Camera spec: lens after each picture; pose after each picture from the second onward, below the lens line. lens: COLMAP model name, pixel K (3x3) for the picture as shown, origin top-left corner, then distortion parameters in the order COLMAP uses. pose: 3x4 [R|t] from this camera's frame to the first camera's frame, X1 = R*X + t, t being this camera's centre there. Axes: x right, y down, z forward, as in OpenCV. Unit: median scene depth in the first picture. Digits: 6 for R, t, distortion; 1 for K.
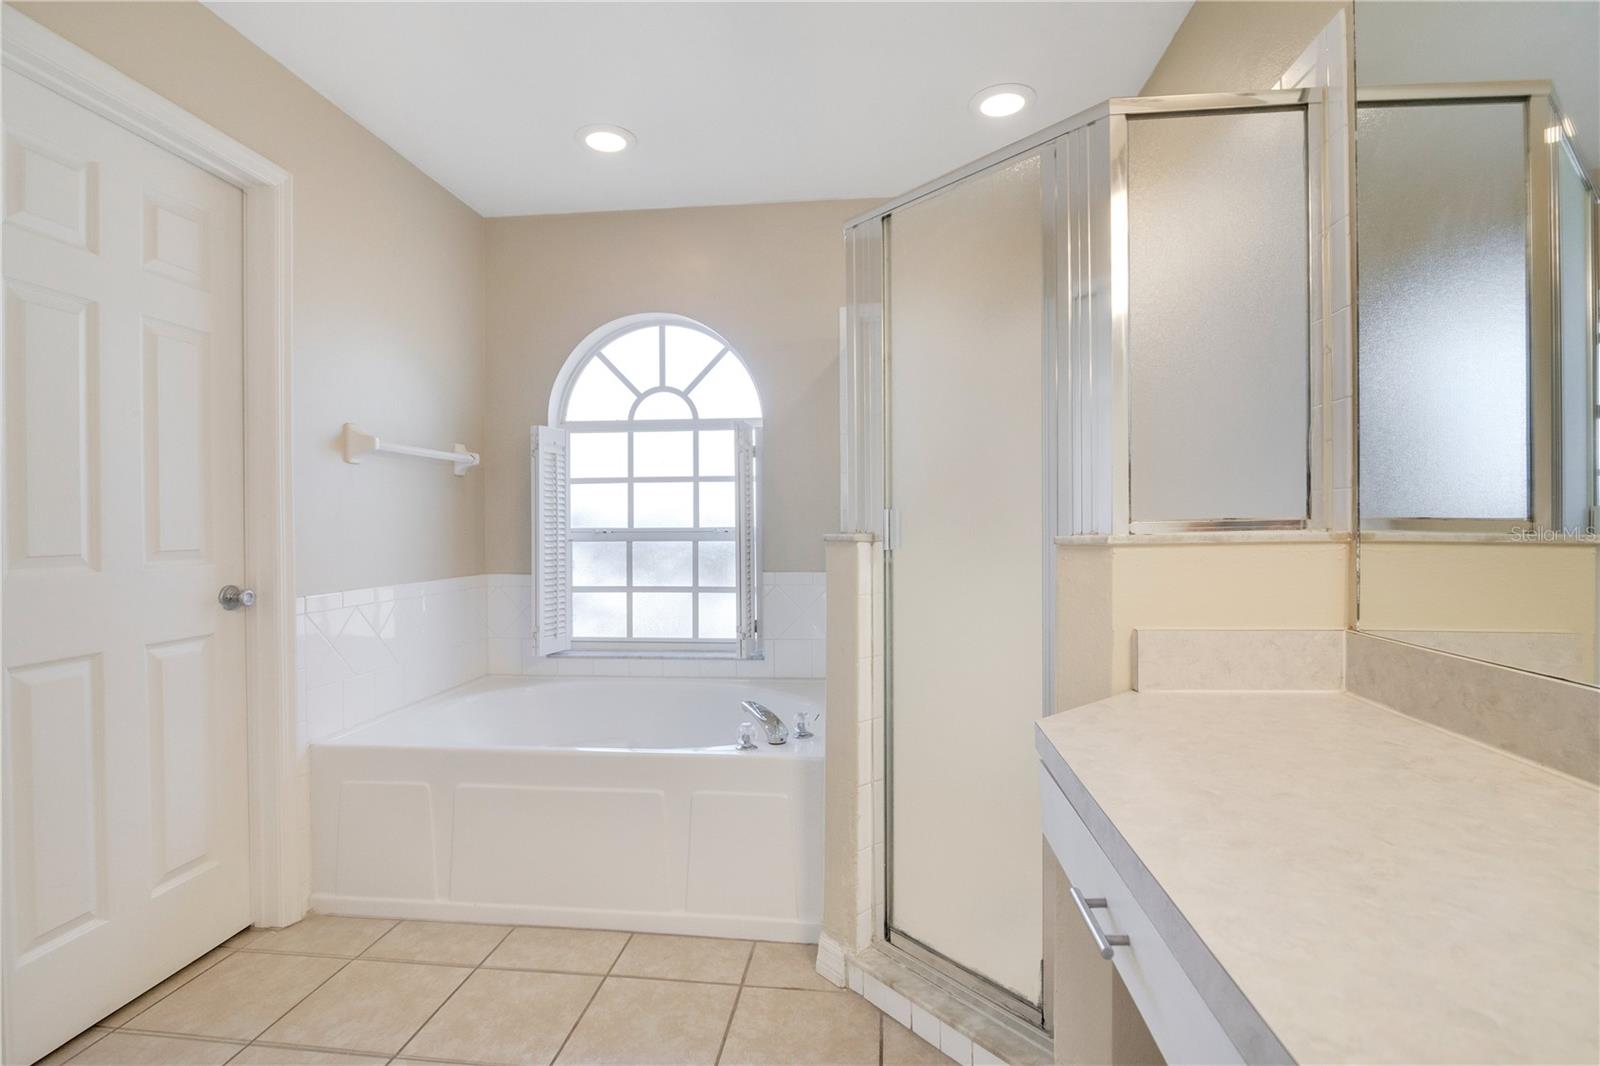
lens RADIAL K [[817.3, 0, 805.5], [0, 817.3, 524.8], [0, 0, 1]] dist [-0.024957, 0.000658]
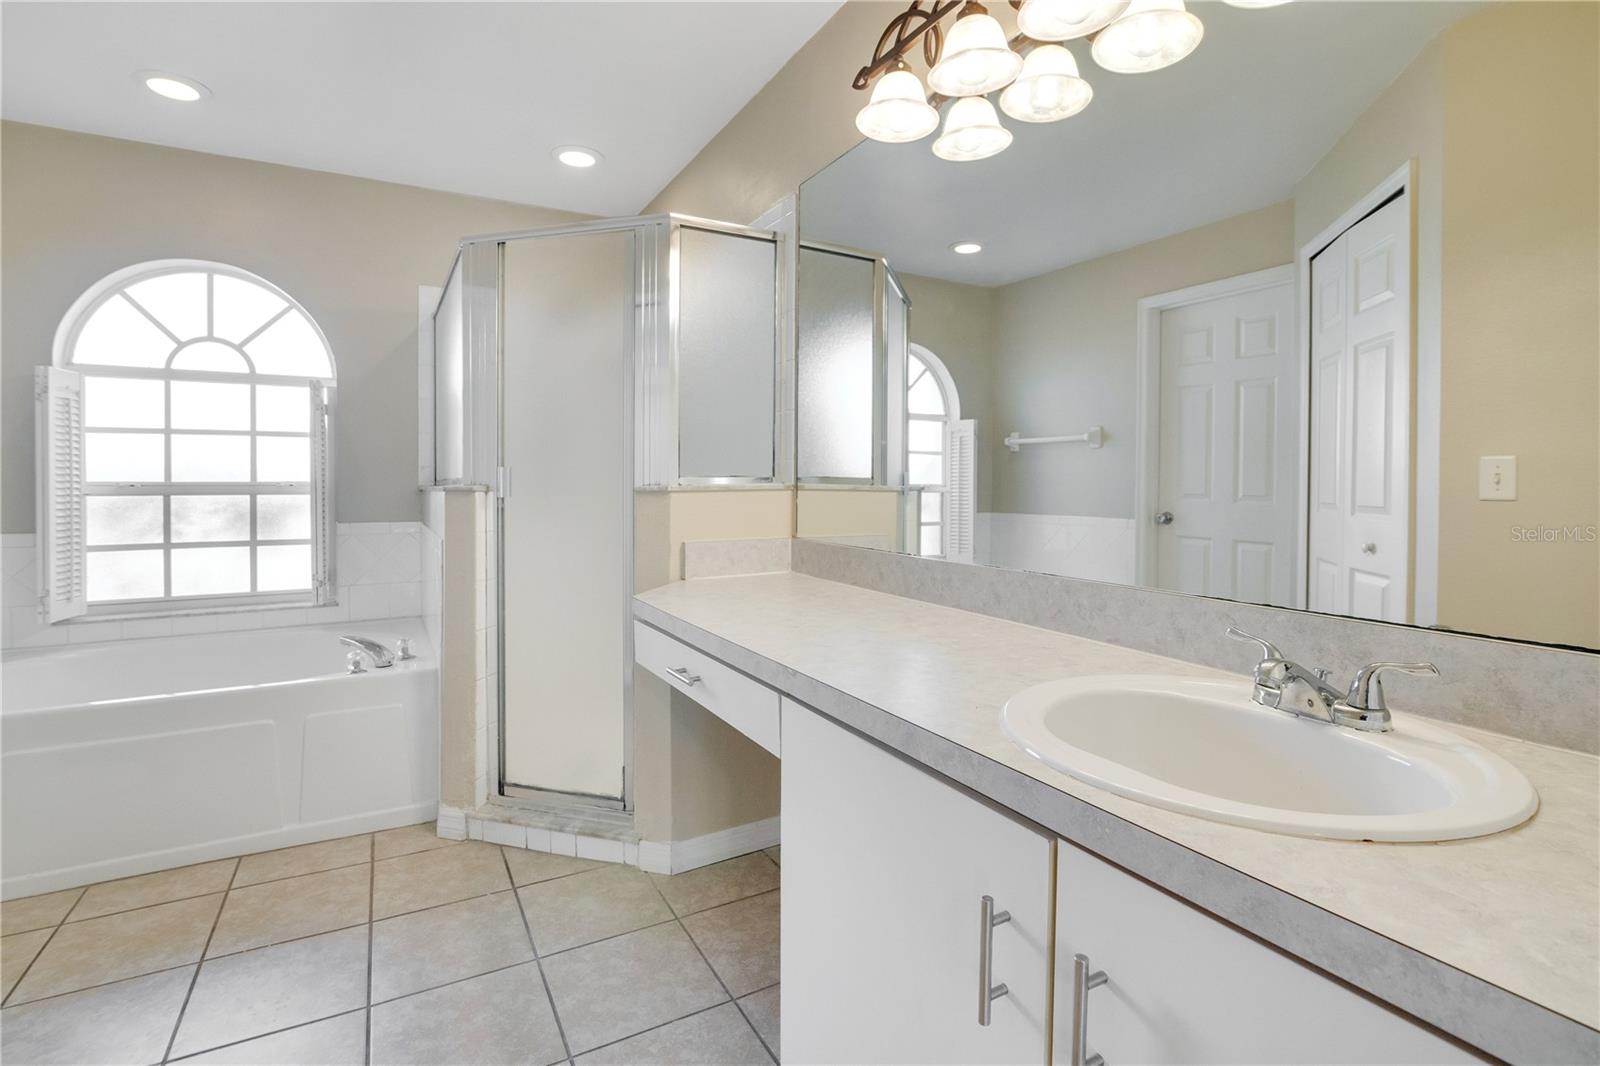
lens RADIAL K [[756.2, 0, 801.3], [0, 756.2, 559.2], [0, 0, 1]] dist [-0.021348, 0.000300]
pose [[0.828992, -0.046538, 0.557320, -0.107872], [-0.008517, 0.995366, 0.095785, 0.005388], [-0.559195, -0.084152, 0.824754, -0.172361]]
